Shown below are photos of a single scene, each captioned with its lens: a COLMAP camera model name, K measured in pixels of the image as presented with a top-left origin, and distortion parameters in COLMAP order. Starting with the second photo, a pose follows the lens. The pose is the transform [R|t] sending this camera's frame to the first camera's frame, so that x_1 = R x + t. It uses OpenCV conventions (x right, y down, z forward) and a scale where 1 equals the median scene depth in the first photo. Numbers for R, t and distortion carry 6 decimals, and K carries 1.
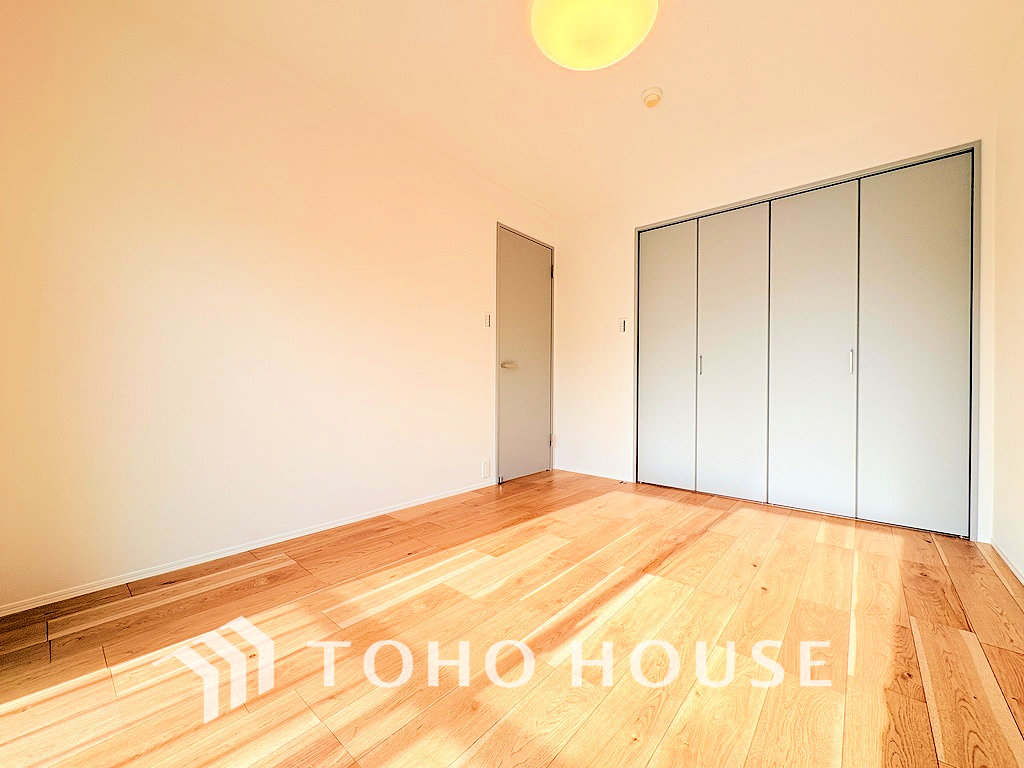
lens RADIAL K [[405.4, 0, 515.0], [0, 405.4, 385.1], [0, 0, 1]] dist [0.001208, -0.001124]
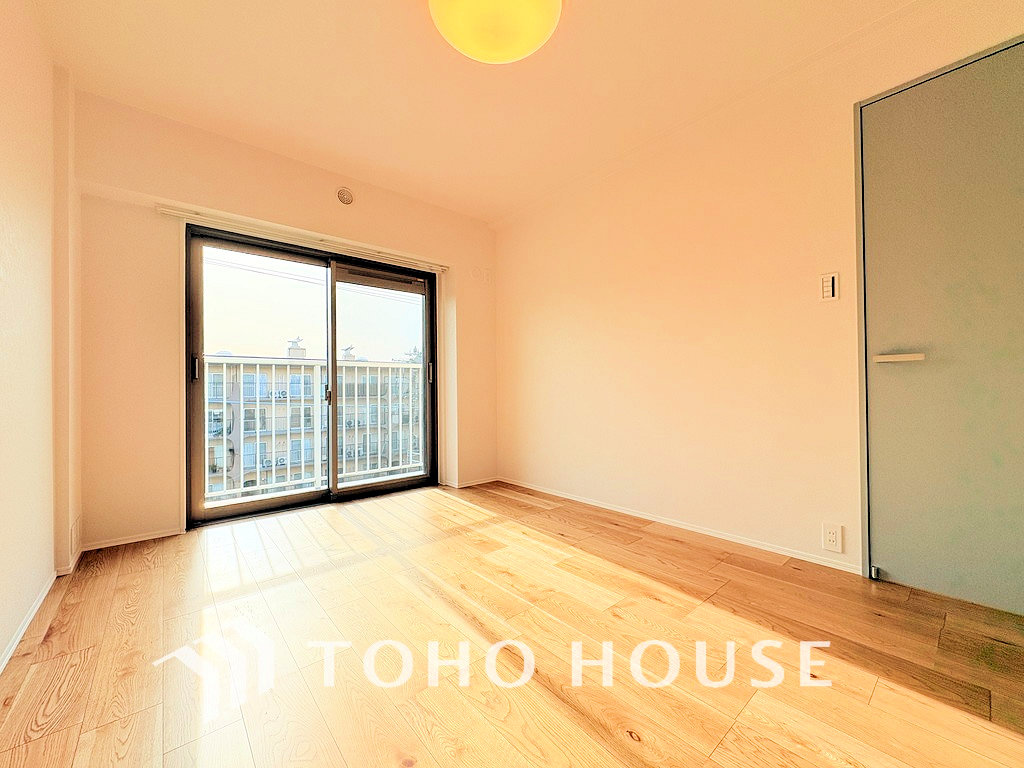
lens RADIAL K [[405.4, 0, 511.3], [0, 405.4, 386.6], [0, 0, 1]] dist [0.001208, -0.001124]
pose [[-0.147472, -0.011046, -0.989004, 0.838291], [0.005312, 0.999914, -0.011960, -0.012409], [0.989052, -0.007018, -0.147401, 0.889424]]
